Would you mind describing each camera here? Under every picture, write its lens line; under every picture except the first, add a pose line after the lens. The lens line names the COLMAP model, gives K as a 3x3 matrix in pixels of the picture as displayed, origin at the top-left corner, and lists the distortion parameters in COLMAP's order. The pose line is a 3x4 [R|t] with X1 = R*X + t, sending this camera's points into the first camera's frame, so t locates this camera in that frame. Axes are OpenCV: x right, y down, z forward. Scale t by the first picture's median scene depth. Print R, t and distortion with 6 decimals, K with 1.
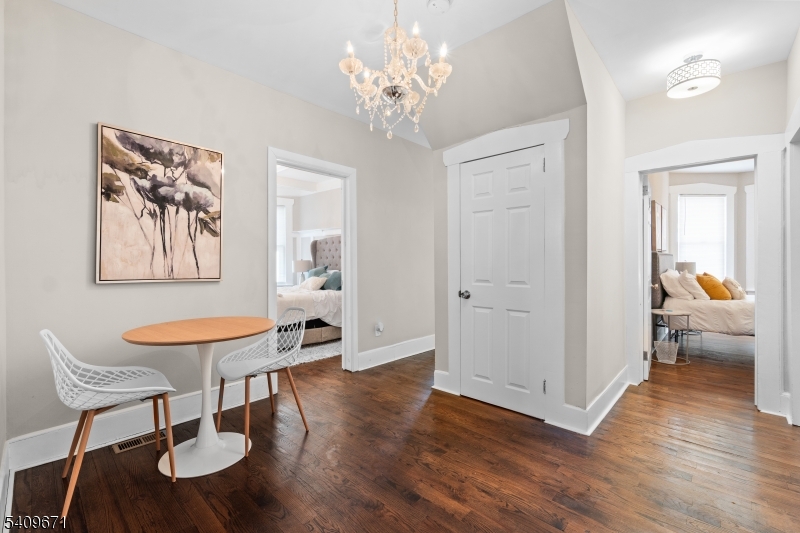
lens RADIAL K [[347.0, 0, 399.4], [0, 347.0, 267.1], [0, 0, 1]] dist [-0.001890, -0.000014]
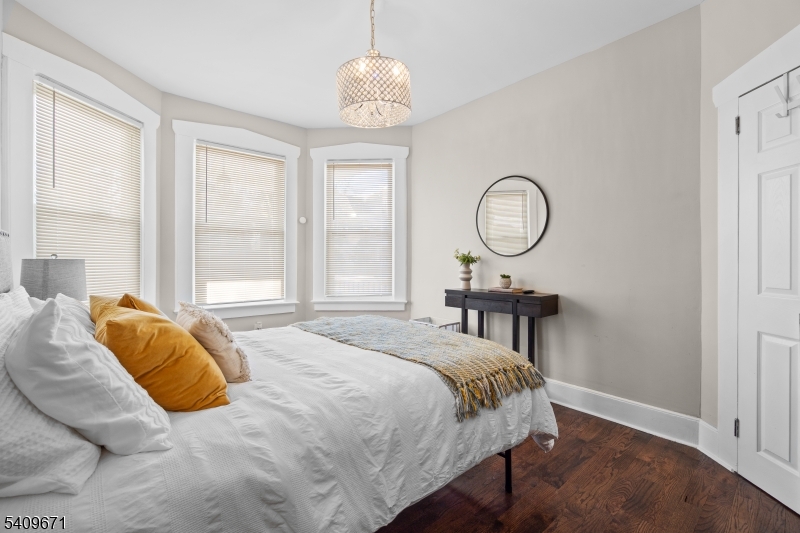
lens RADIAL K [[347.0, 0, 399.4], [0, 347.0, 264.1], [0, 0, 1]] dist [-0.001890, -0.000014]
pose [[0.106877, -0.009083, 0.994231, 0.672605], [0.007987, 0.999934, 0.008277, -0.010987], [-0.994240, 0.007056, 0.106943, 0.806114]]
